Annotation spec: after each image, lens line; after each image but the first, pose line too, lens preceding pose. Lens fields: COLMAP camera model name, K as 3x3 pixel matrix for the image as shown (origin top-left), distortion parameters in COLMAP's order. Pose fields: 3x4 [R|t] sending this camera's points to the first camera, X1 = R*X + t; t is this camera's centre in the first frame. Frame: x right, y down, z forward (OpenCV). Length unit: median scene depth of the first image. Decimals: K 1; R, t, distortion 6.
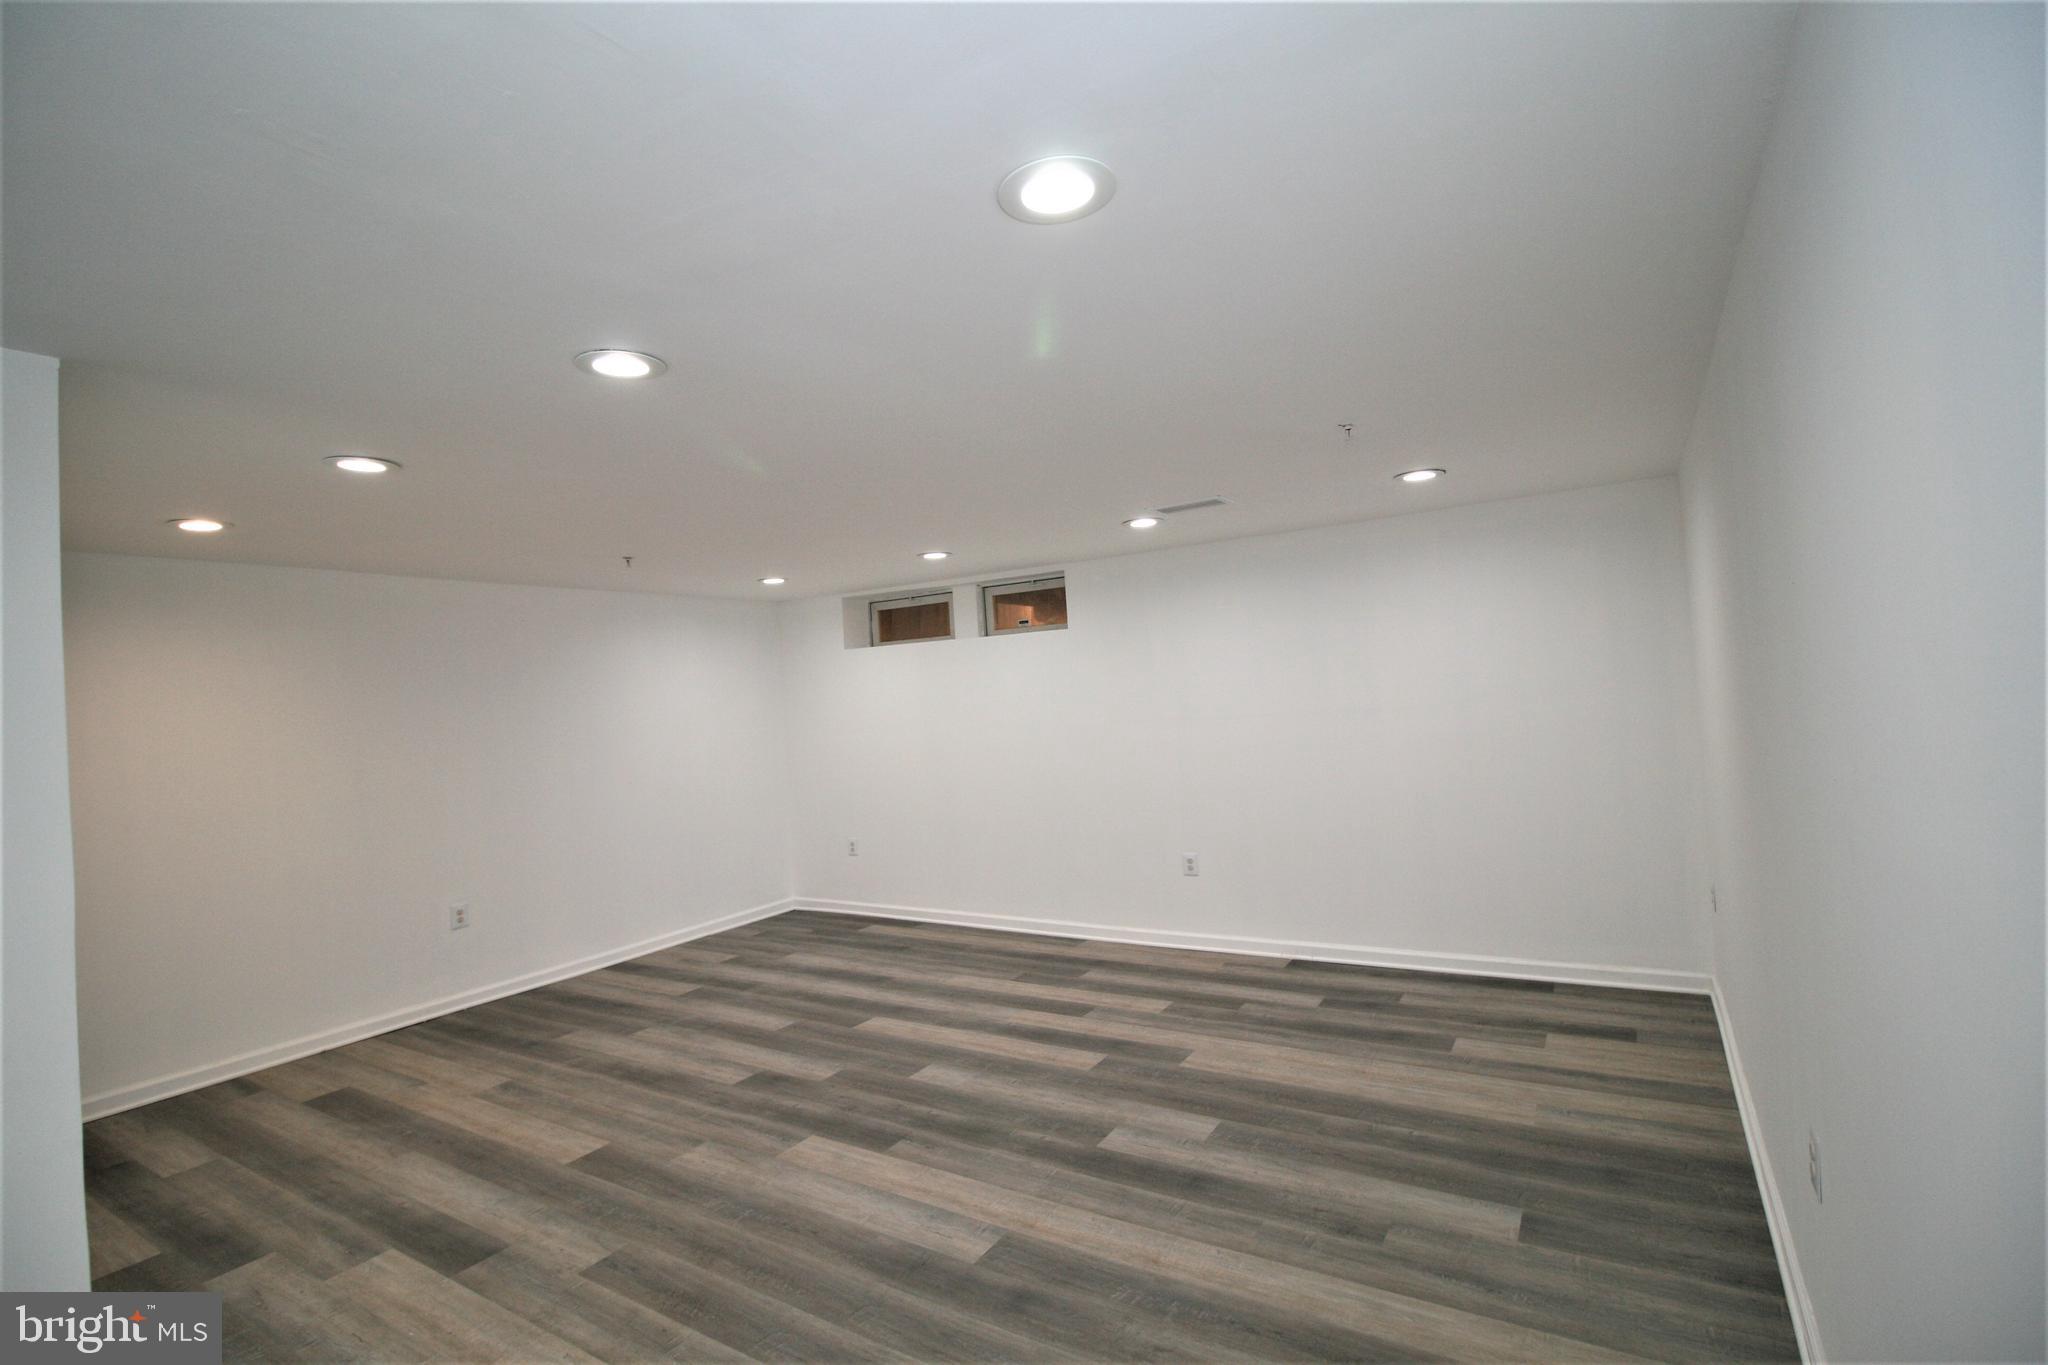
lens RADIAL K [[950.6, 0, 1018.3], [0, 950.6, 677.1], [0, 0, 1]] dist [-0.002416, -0.010360]
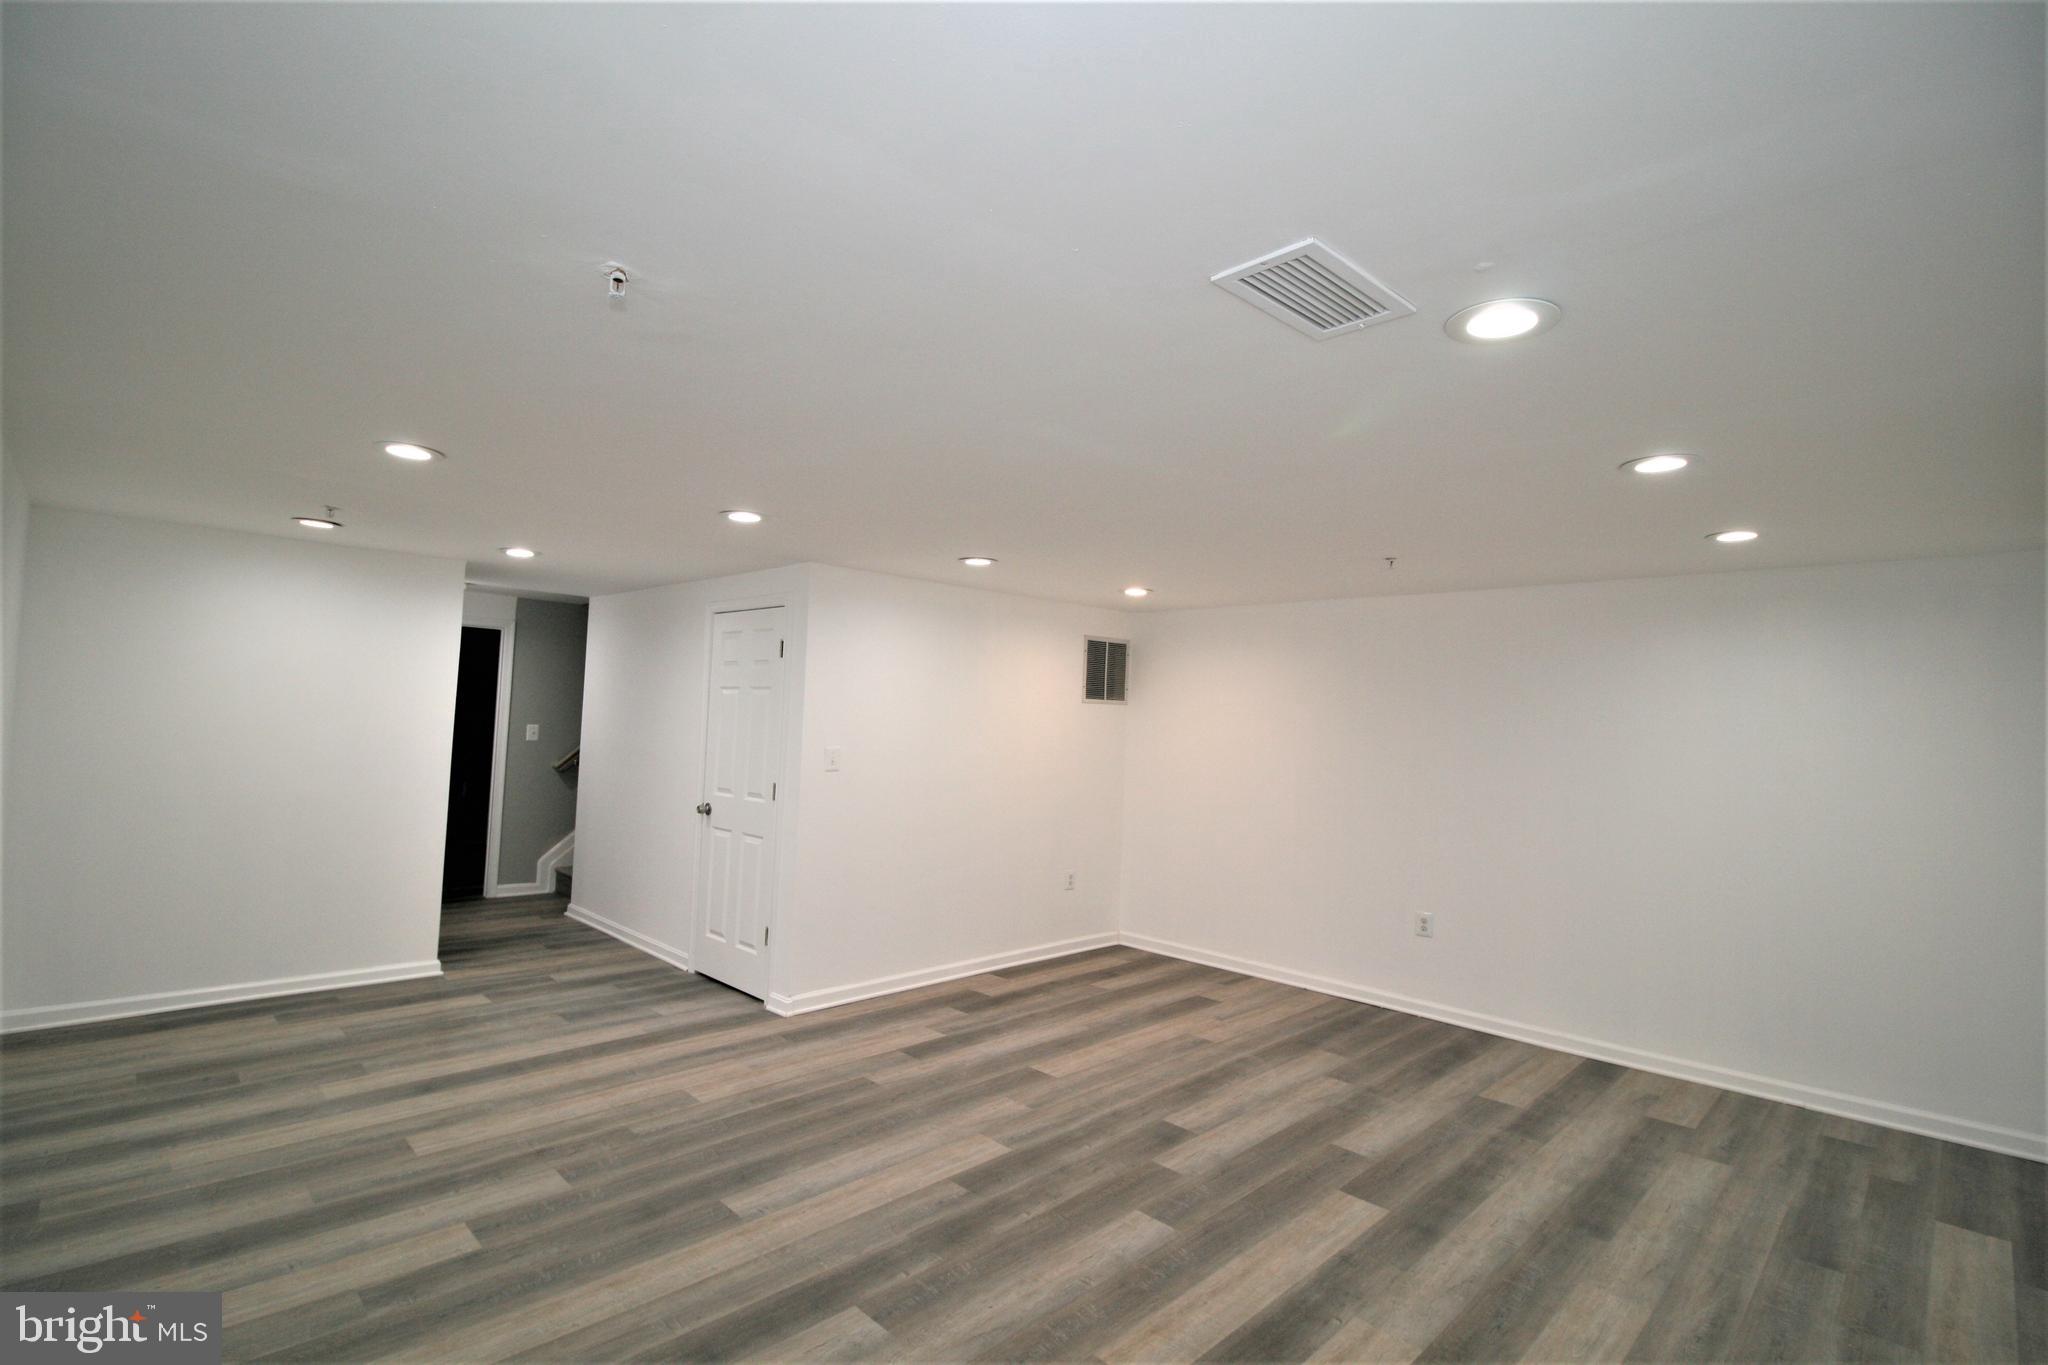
lens RADIAL K [[950.6, 0, 1018.2], [0, 950.6, 678.2], [0, 0, 1]] dist [-0.002416, -0.010360]
pose [[-0.233033, 0.006735, -0.972445, 0.713011], [0.000185, 0.999976, 0.006882, -0.027288], [0.972469, 0.001424, -0.233029, 1.155891]]
